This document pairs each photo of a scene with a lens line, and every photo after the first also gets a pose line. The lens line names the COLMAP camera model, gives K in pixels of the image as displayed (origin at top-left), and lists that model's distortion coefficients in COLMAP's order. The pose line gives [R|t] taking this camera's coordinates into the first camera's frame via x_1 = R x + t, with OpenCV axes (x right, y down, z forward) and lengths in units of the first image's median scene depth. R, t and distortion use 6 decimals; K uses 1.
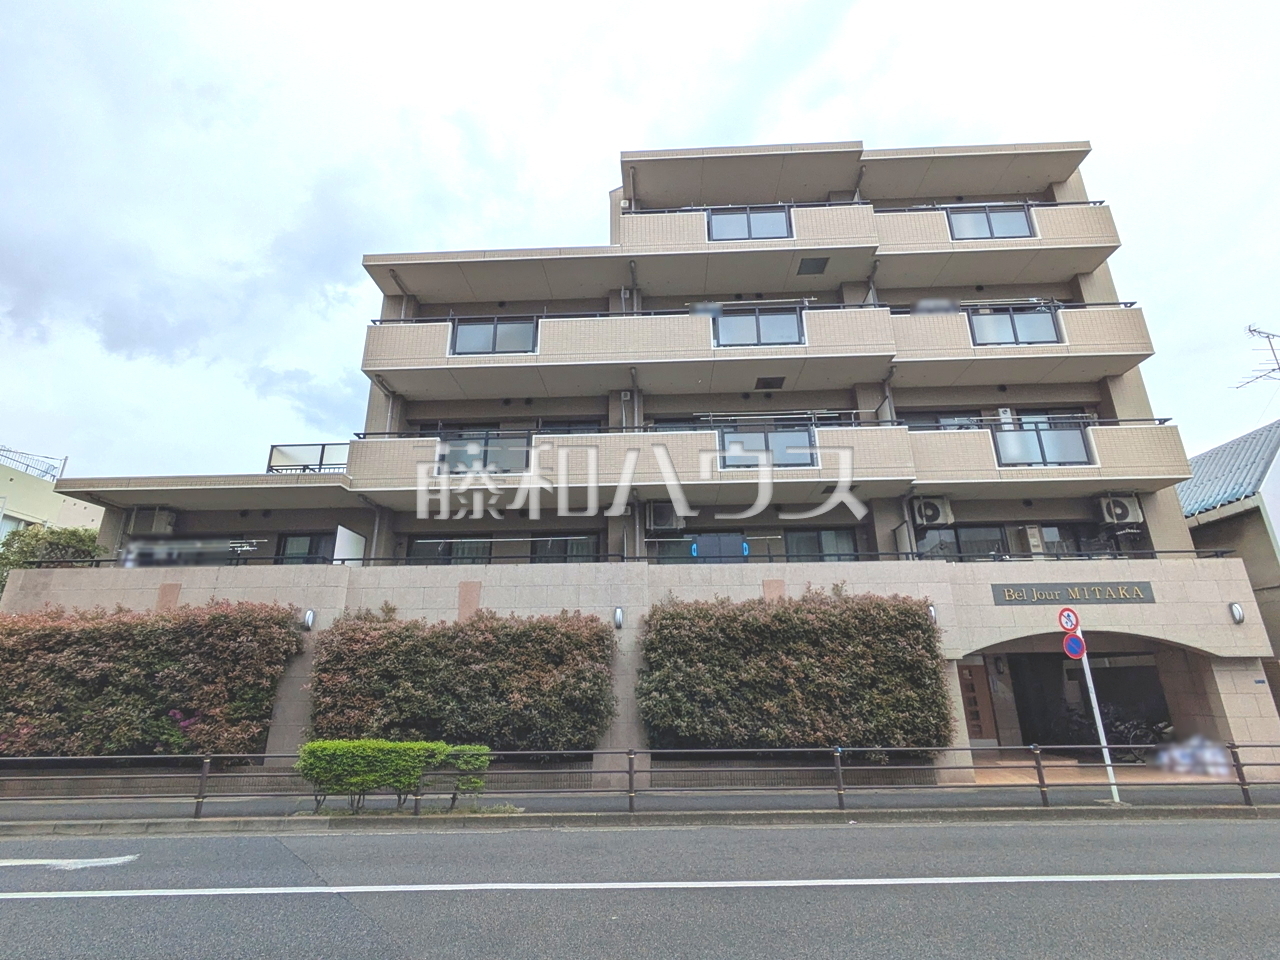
lens RADIAL K [[626.5, 0, 639.6], [0, 626.5, 469.6], [0, 0, 1]] dist [-0.001441, 0.001932]
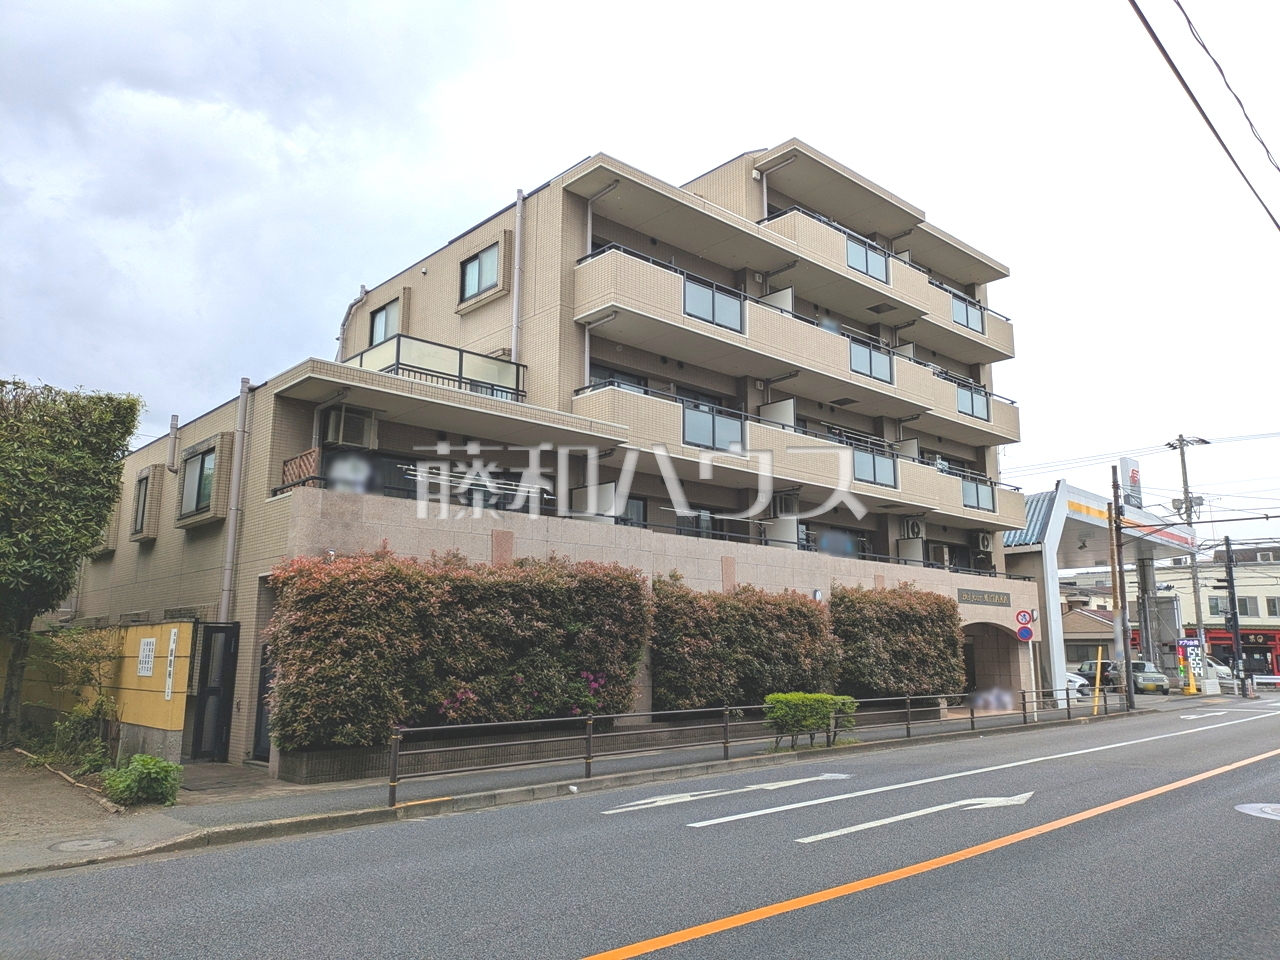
lens RADIAL K [[924.5, 0, 639.8], [0, 924.5, 478.2], [0, 0, 1]] dist [0.048942, 0.001460]
pose [[0.709252, 0.140493, 0.690813, -1.479495], [-0.235255, 0.970934, 0.044073, 0.014133], [-0.664542, -0.193776, 0.721689, -0.013677]]
